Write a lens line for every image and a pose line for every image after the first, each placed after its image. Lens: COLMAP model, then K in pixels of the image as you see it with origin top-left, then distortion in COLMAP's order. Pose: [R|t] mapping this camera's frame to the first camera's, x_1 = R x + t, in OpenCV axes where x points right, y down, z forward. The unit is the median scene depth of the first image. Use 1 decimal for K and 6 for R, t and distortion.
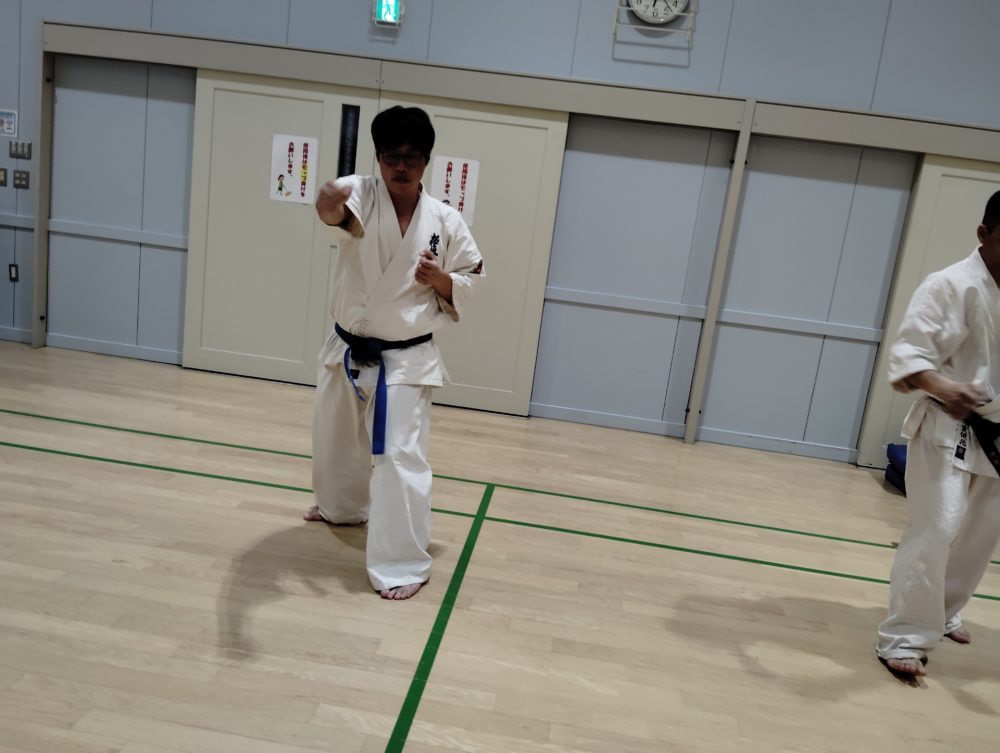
lens RADIAL K [[808.6, 0, 504.5], [0, 808.6, 375.9], [0, 0, 1]] dist [0.102381, -0.182256]
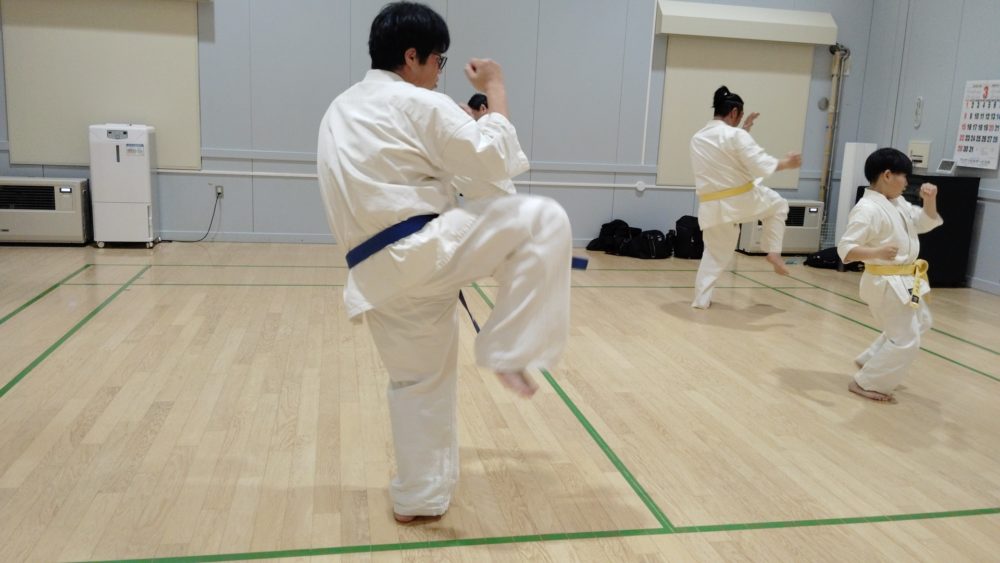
lens RADIAL K [[806.3, 0, 495.4], [0, 806.3, 273.6], [0, 0, 1]] dist [0.098237, -0.185343]
pose [[0.292209, 0.071007, -0.953715, 0.375832], [-0.193997, 0.980908, 0.013593, 0.061824], [0.936472, 0.181046, 0.300405, -0.082463]]
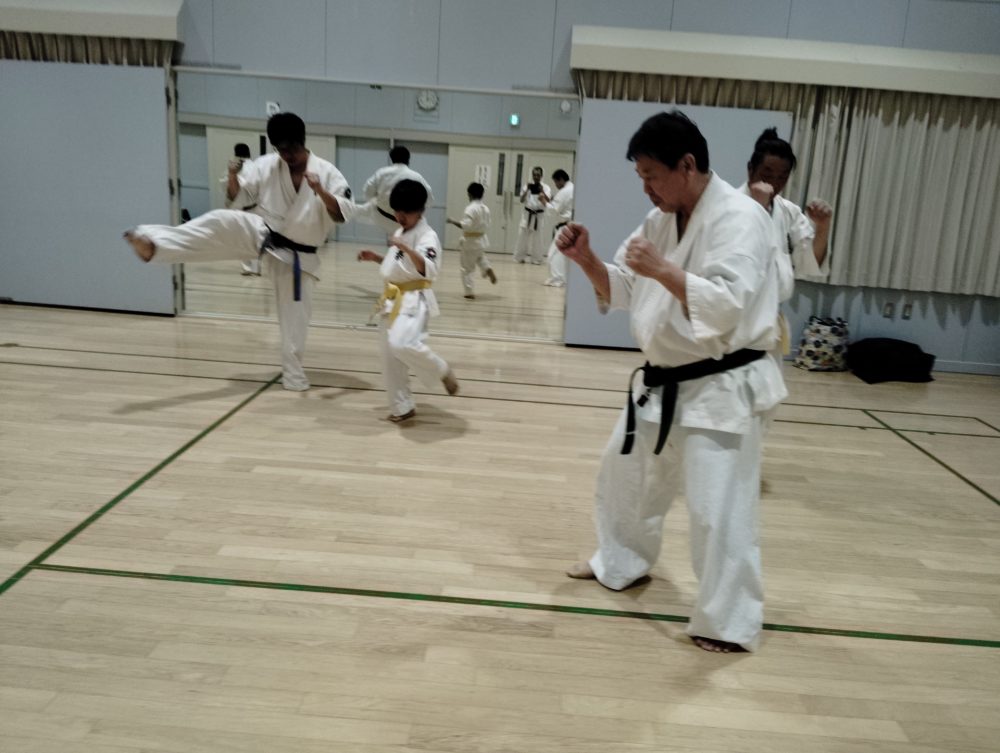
lens RADIAL K [[808.6, 0, 504.5], [0, 808.6, 375.9], [0, 0, 1]] dist [0.102381, -0.182256]
pose [[-0.979069, -0.170998, -0.110384, -0.283546], [-0.201370, 0.892653, 0.403263, -0.166837], [0.029577, 0.417050, -0.908402, 0.629992]]
